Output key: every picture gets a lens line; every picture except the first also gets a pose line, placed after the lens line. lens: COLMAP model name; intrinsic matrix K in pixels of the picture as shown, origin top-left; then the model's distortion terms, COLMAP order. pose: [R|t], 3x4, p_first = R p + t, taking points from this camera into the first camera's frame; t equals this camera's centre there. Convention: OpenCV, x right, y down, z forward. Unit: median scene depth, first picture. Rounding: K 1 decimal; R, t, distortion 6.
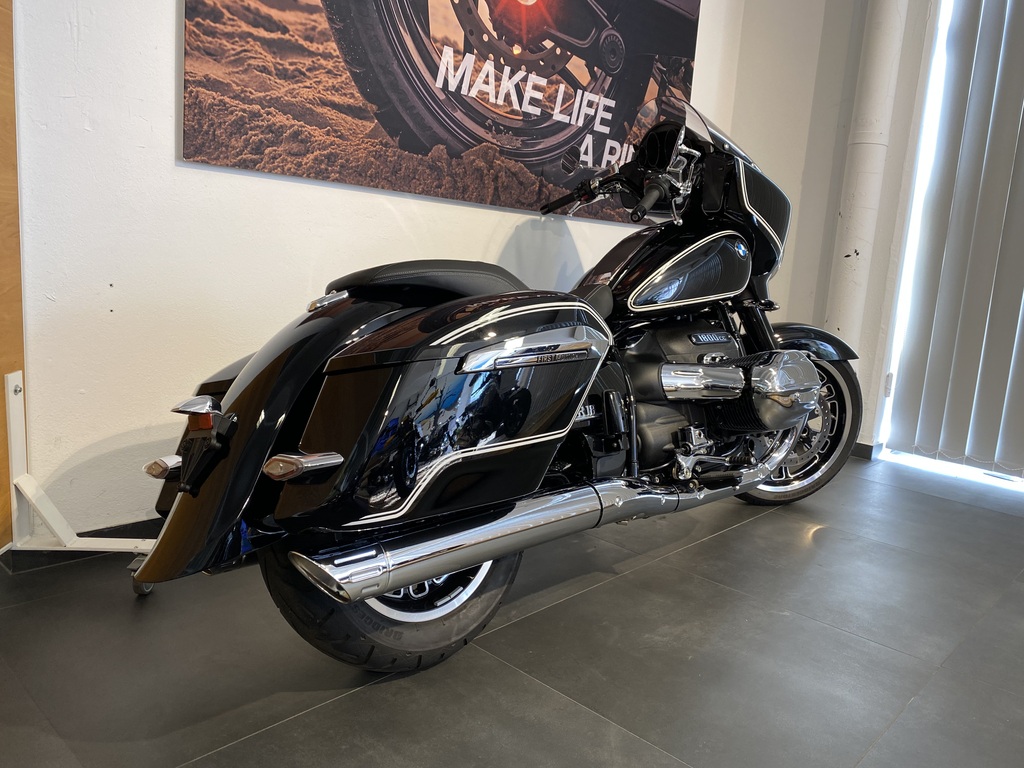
lens RADIAL K [[780.4, 0, 512.0], [0, 780.4, 377.4], [0, 0, 1]] dist [0.013947, -0.011668]
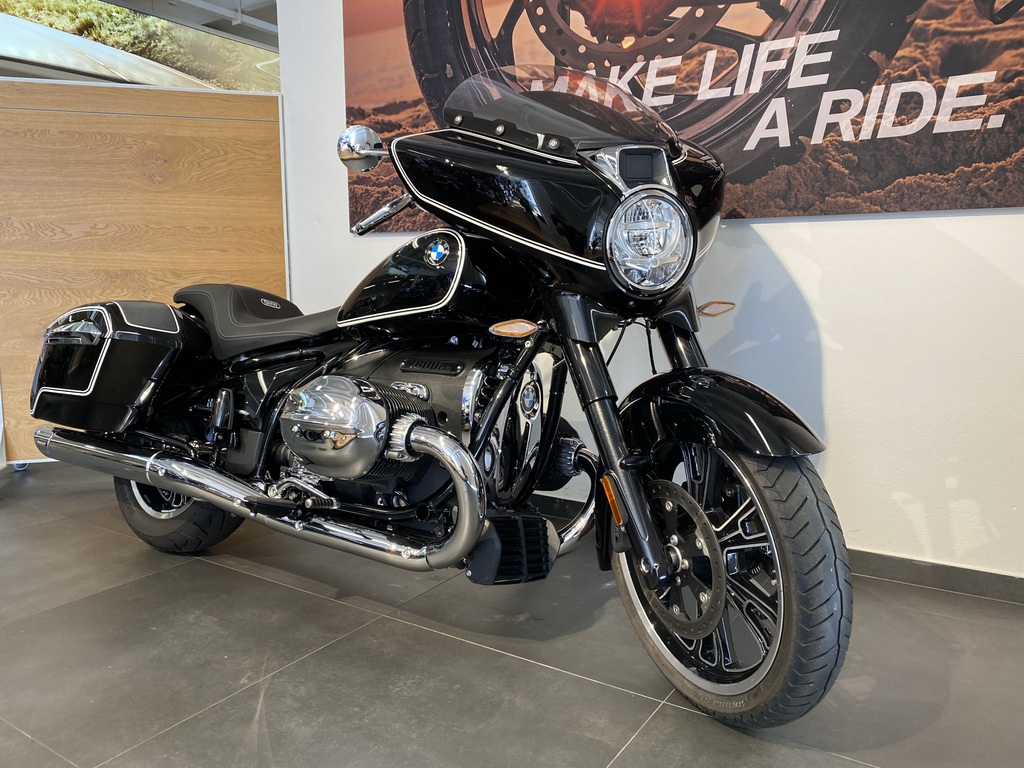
lens RADIAL K [[780.4, 0, 508.8], [0, 780.4, 382.9], [0, 0, 1]] dist [0.013947, -0.011668]
pose [[0.176965, 0.059867, -0.982395, 0.912402], [-0.143206, 0.989092, 0.034479, -0.063000], [0.973743, 0.134584, 0.183608, 0.819434]]
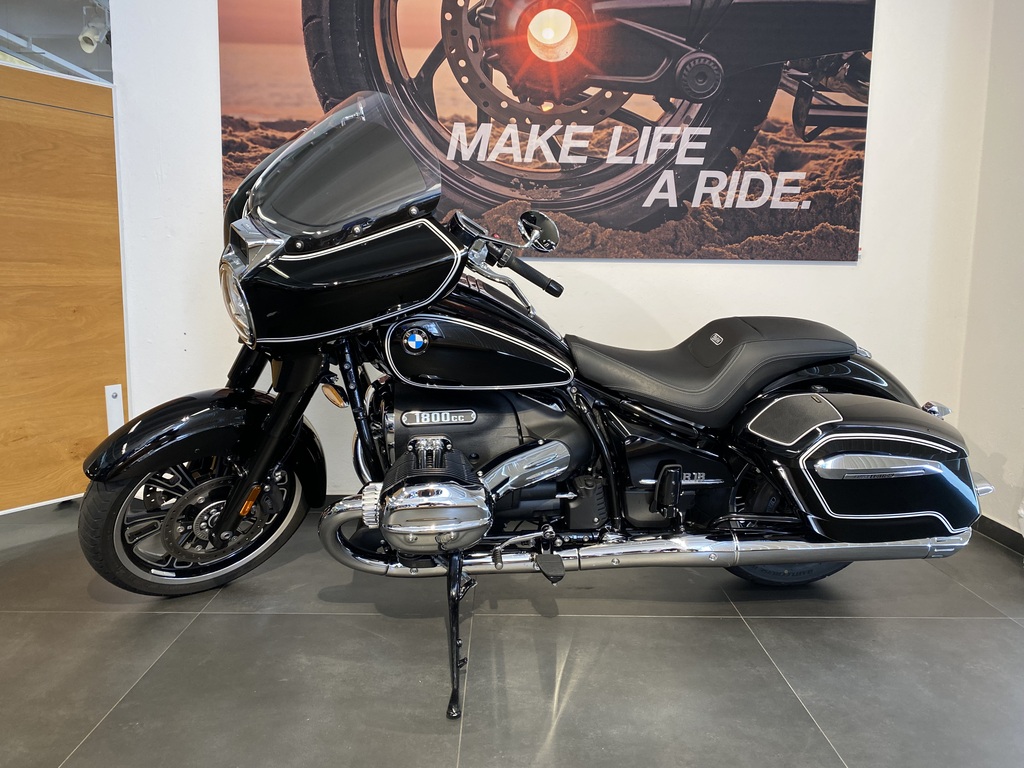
lens RADIAL K [[780.4, 0, 512.7], [0, 780.4, 376.3], [0, 0, 1]] dist [0.013947, -0.011668]
pose [[0.696513, 0.026779, -0.717045, 0.777227], [-0.080877, 0.995865, -0.041369, -0.018437], [0.712972, 0.086806, 0.695799, 0.299306]]
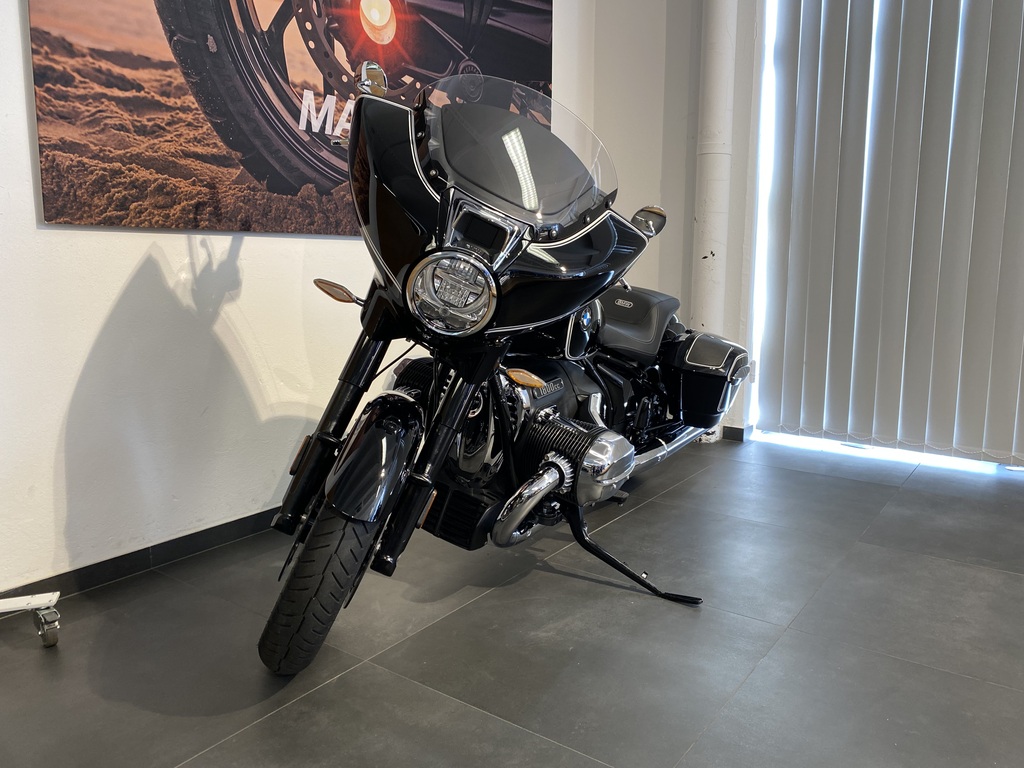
lens RADIAL K [[780.4, 0, 518.4], [0, 780.4, 374.3], [0, 0, 1]] dist [0.013947, -0.011668]
pose [[0.988764, -0.086780, 0.121713, 0.034872], [0.087249, 0.996185, 0.001480, -0.023793], [-0.121377, 0.009156, 0.992564, -0.060417]]
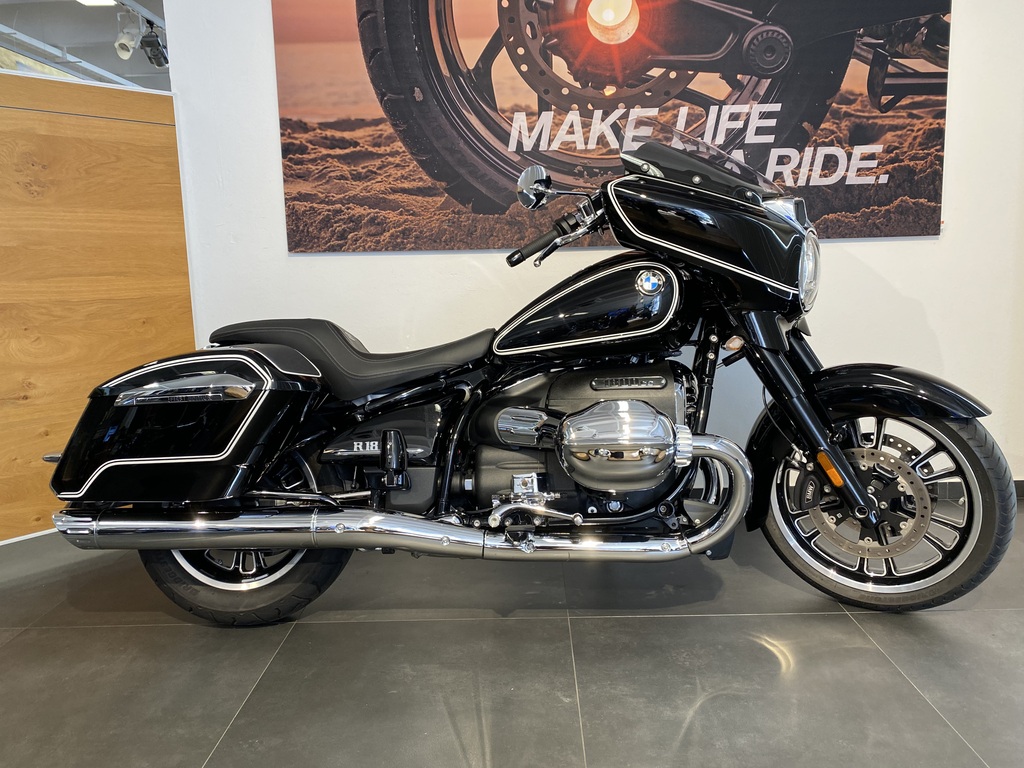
lens RADIAL K [[780.4, 0, 506.6], [0, 780.4, 378.7], [0, 0, 1]] dist [0.013947, -0.011668]
pose [[0.665301, 0.017300, -0.746375, 0.721881], [-0.042789, 0.998972, -0.014987, -0.030999], [0.745348, 0.041907, 0.665357, 0.267240]]
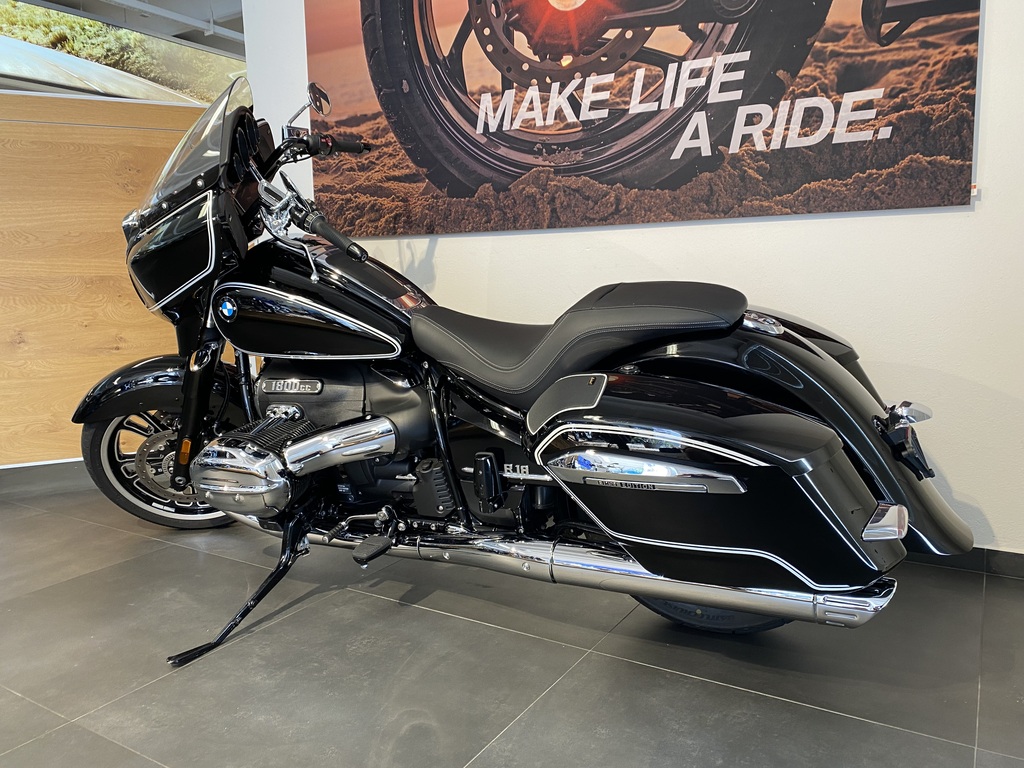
lens RADIAL K [[780.4, 0, 517.2], [0, 780.4, 378.9], [0, 0, 1]] dist [0.013947, -0.011668]
pose [[0.207342, 0.049456, -0.977017, 0.996339], [-0.125790, 0.991778, 0.023509, -0.058710], [0.970147, 0.118024, 0.211859, 0.845446]]
